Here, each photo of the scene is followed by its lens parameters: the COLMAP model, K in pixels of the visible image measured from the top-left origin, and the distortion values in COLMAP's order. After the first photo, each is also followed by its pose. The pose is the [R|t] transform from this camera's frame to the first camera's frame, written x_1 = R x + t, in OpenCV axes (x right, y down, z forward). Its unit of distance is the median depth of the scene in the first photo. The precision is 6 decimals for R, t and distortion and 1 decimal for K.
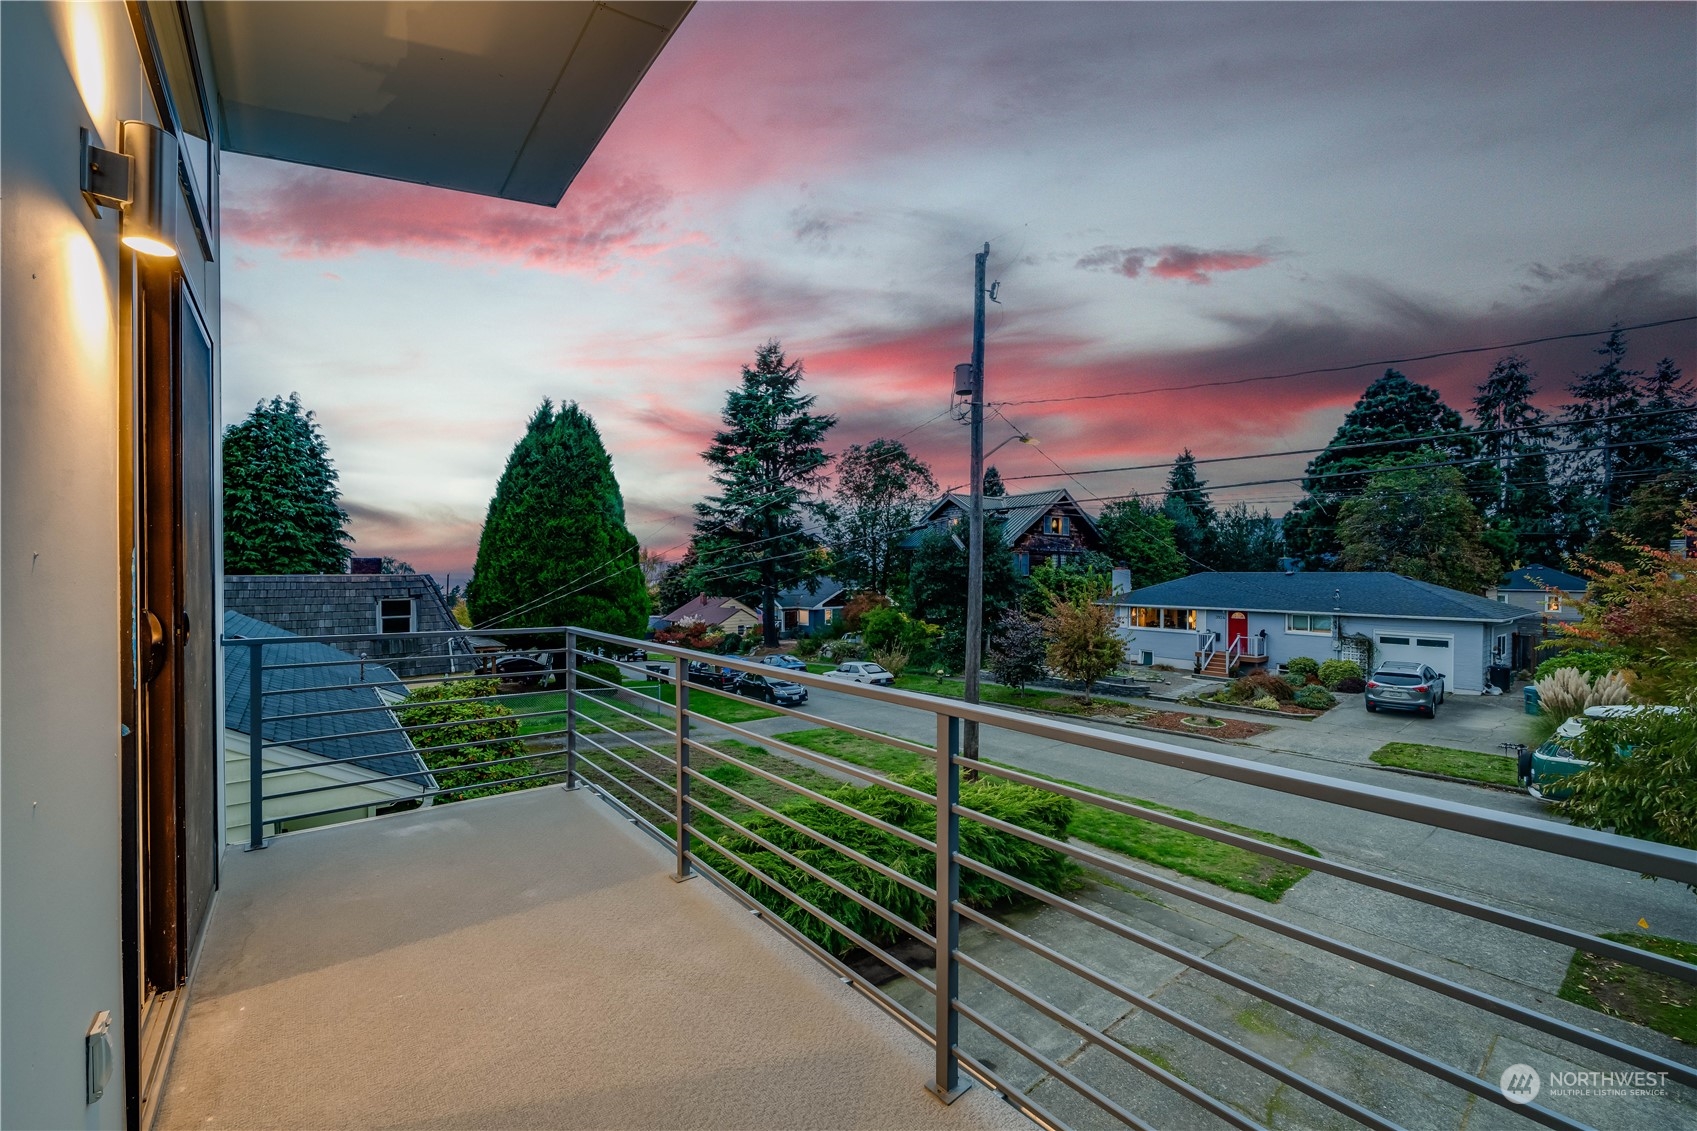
lens RADIAL K [[668.9, 0, 859.5], [0, 668.9, 573.1], [0, 0, 1]] dist [0.000919, -0.000108]
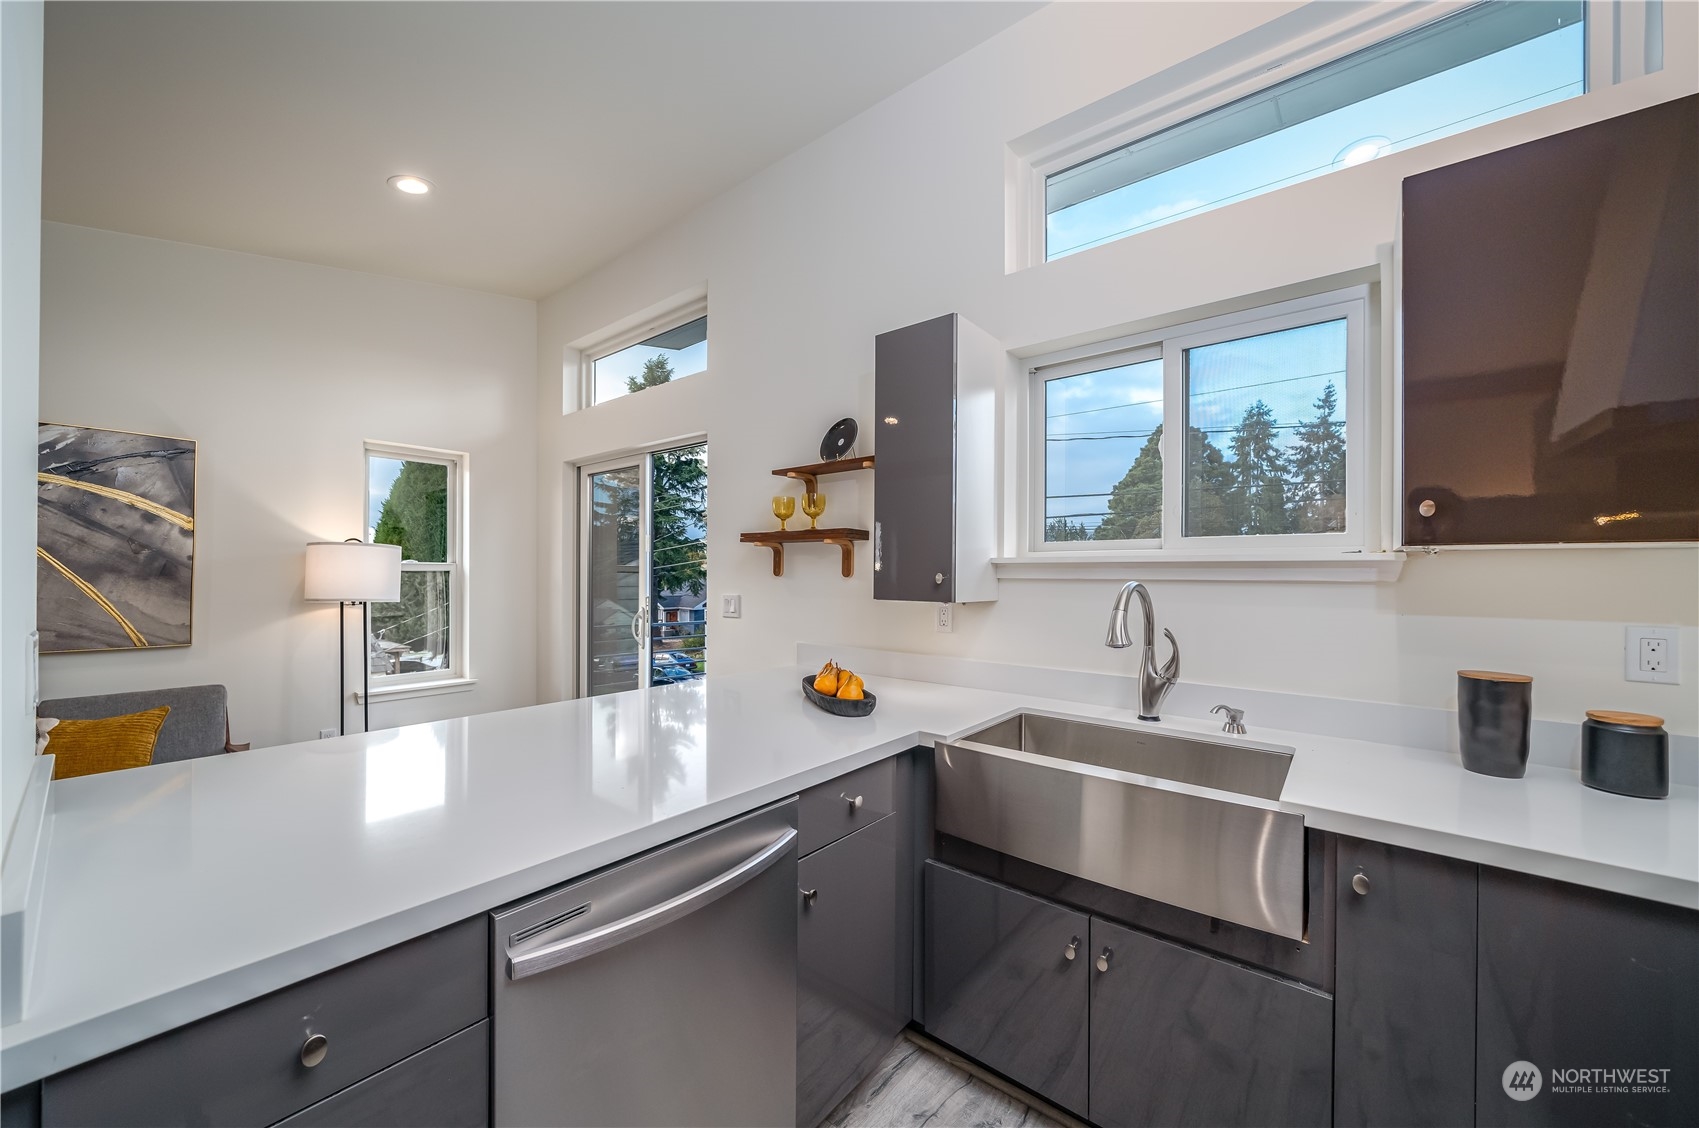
lens RADIAL K [[628.6, 0, 847.8], [0, 628.6, 565.8], [0, 0, 1]] dist [0.008329, -0.000200]
pose [[0.981857, 0.006431, 0.189512, -0.034349], [-0.003566, 0.999874, -0.015454, -0.001474], [-0.189587, 0.014497, 0.981757, -0.052274]]
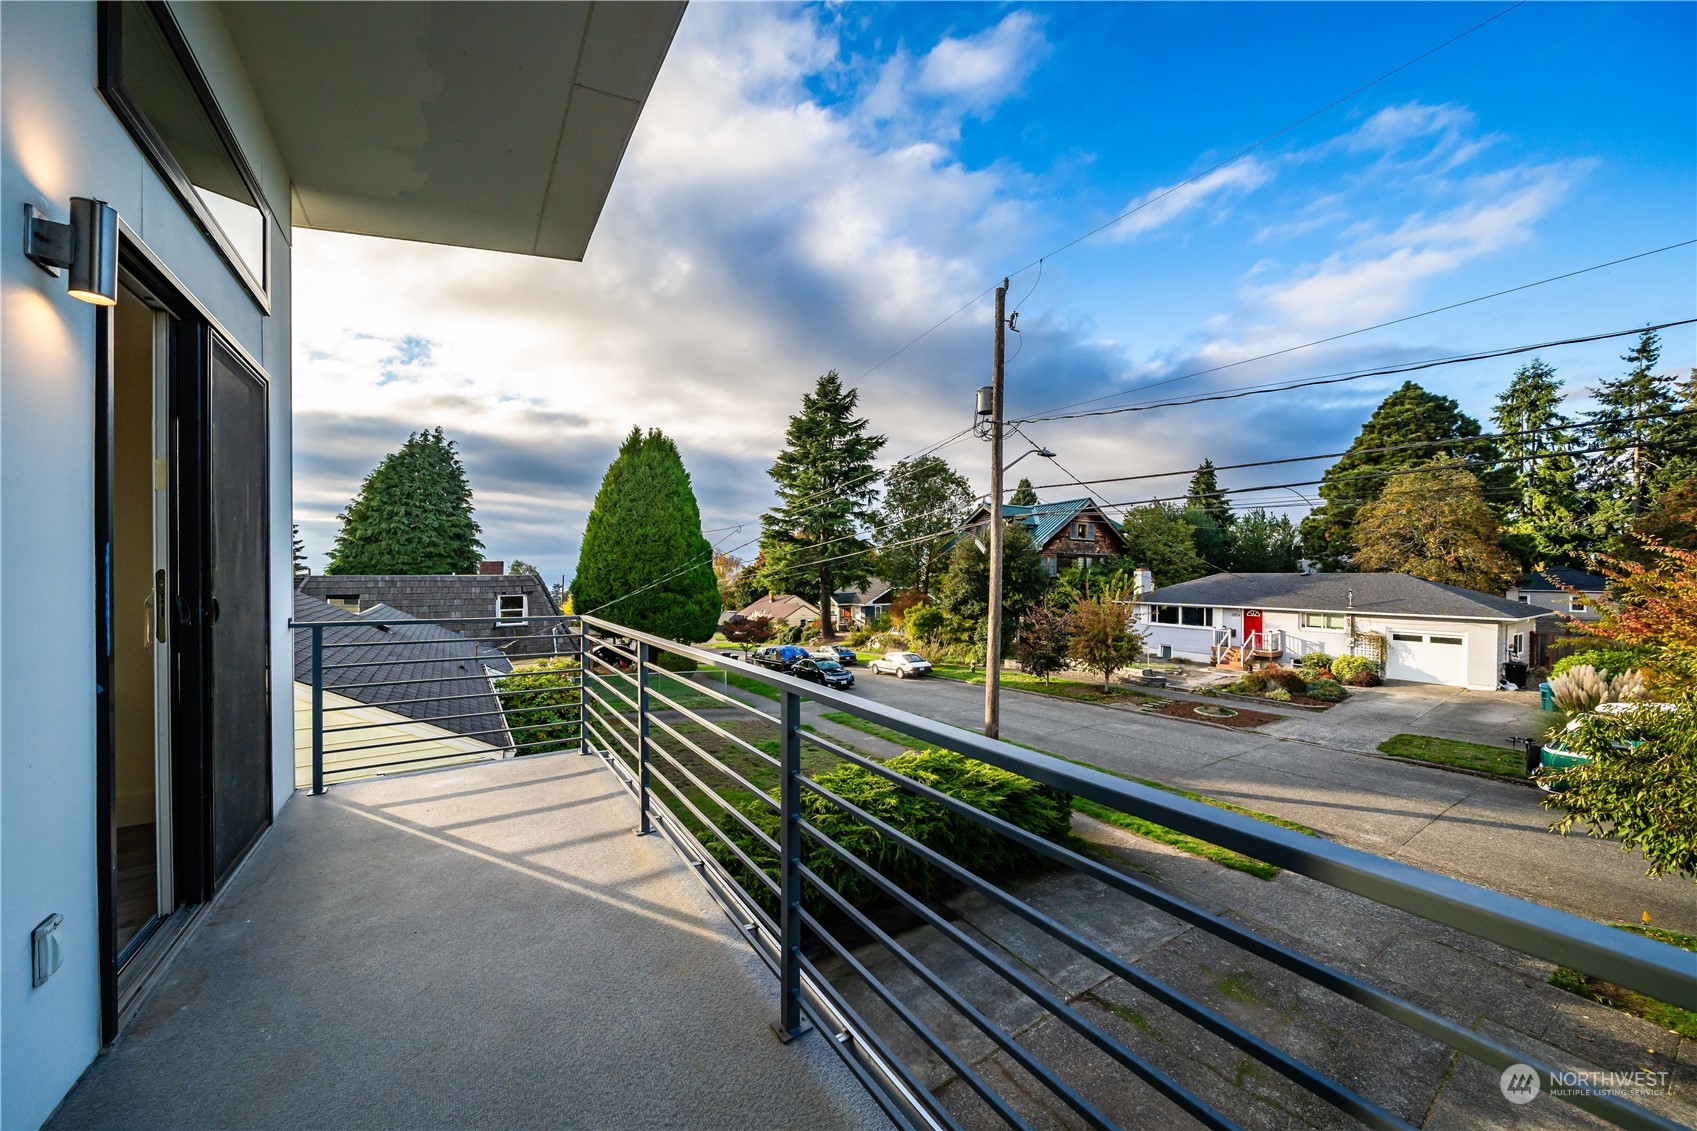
lens RADIAL K [[586.0, 0, 856.3], [0, 586.0, 572.7], [0, 0, 1]] dist [-0.004142, 0.000611]
pose [[0.995806, -0.000035, -0.091485, 0.013115], [-0.000215, 0.999996, -0.002729, 0.000710], [0.091484, 0.002737, 0.995803, 0.001733]]
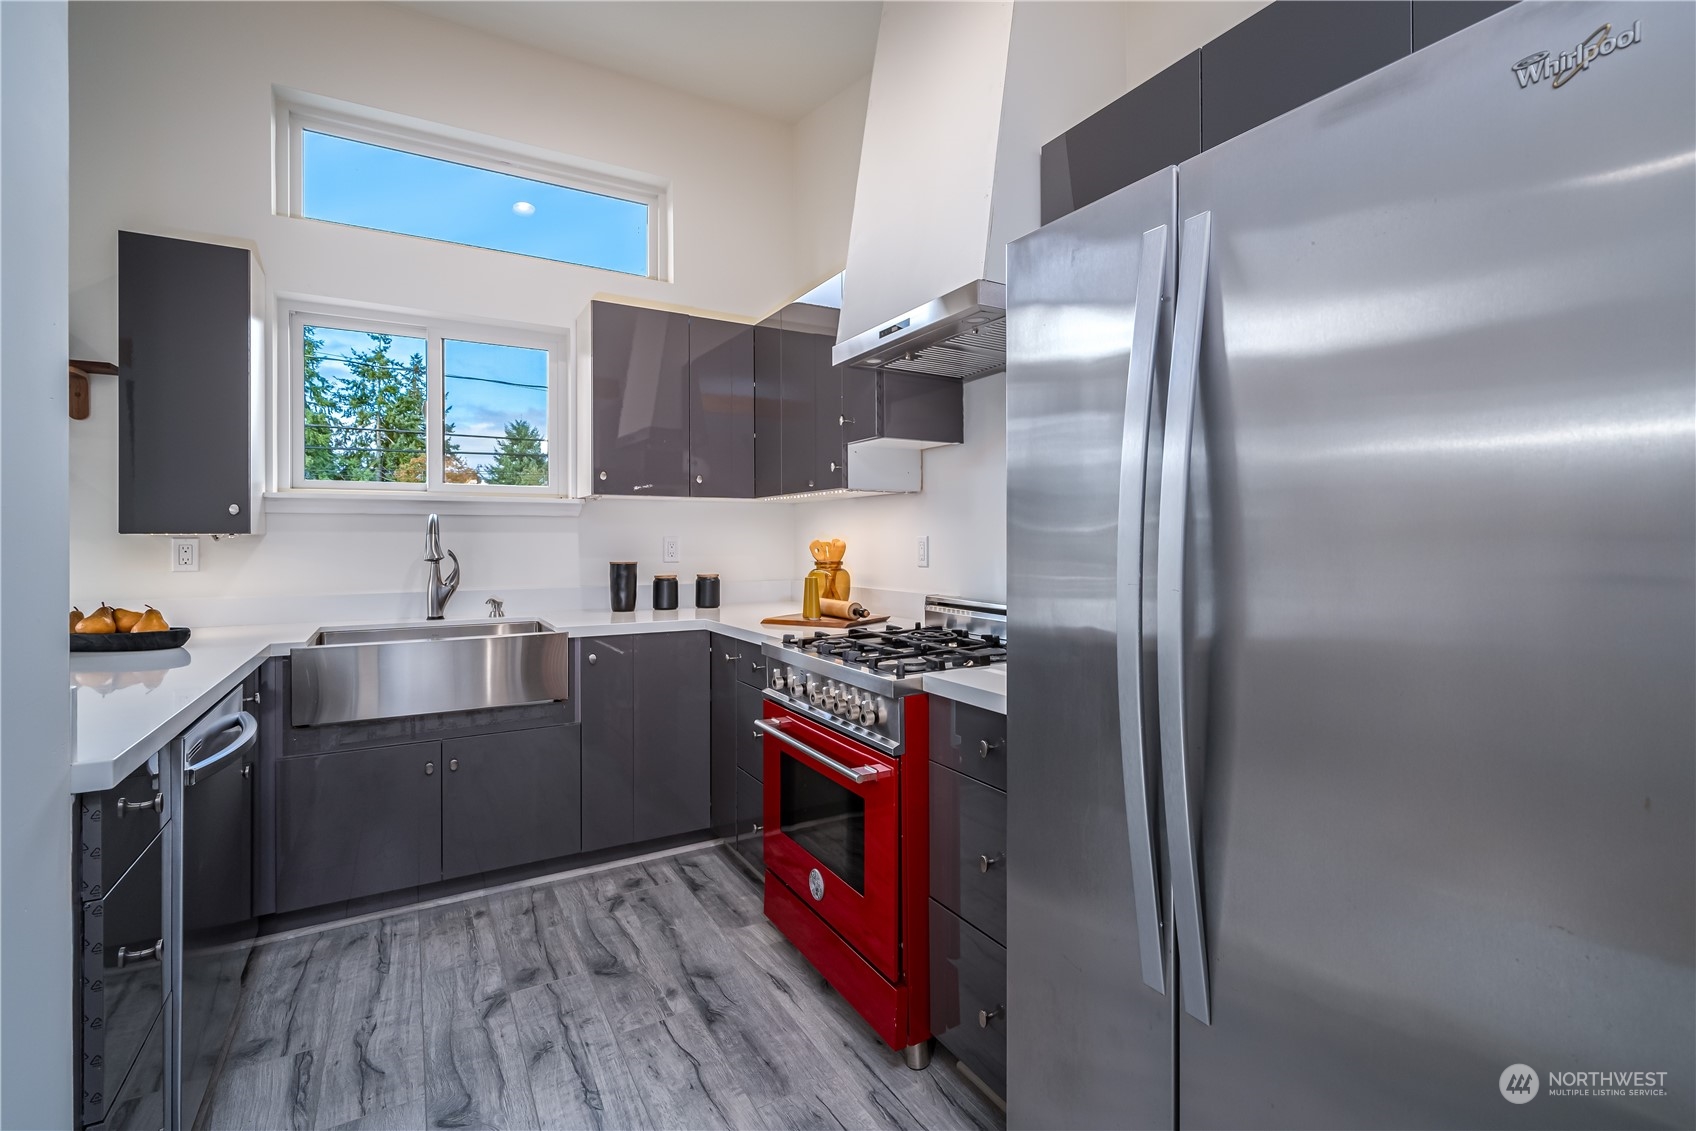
lens RADIAL K [[789.3, 0, 889.9], [0, 789.3, 538.8], [0, 0, 1]] dist [-0.003225, -0.000597]
pose [[0.153741, -0.002967, 0.988107, -0.080306], [0.005701, 0.999982, 0.002116, 0.001805], [-0.988095, 0.005308, 0.153756, -0.069216]]
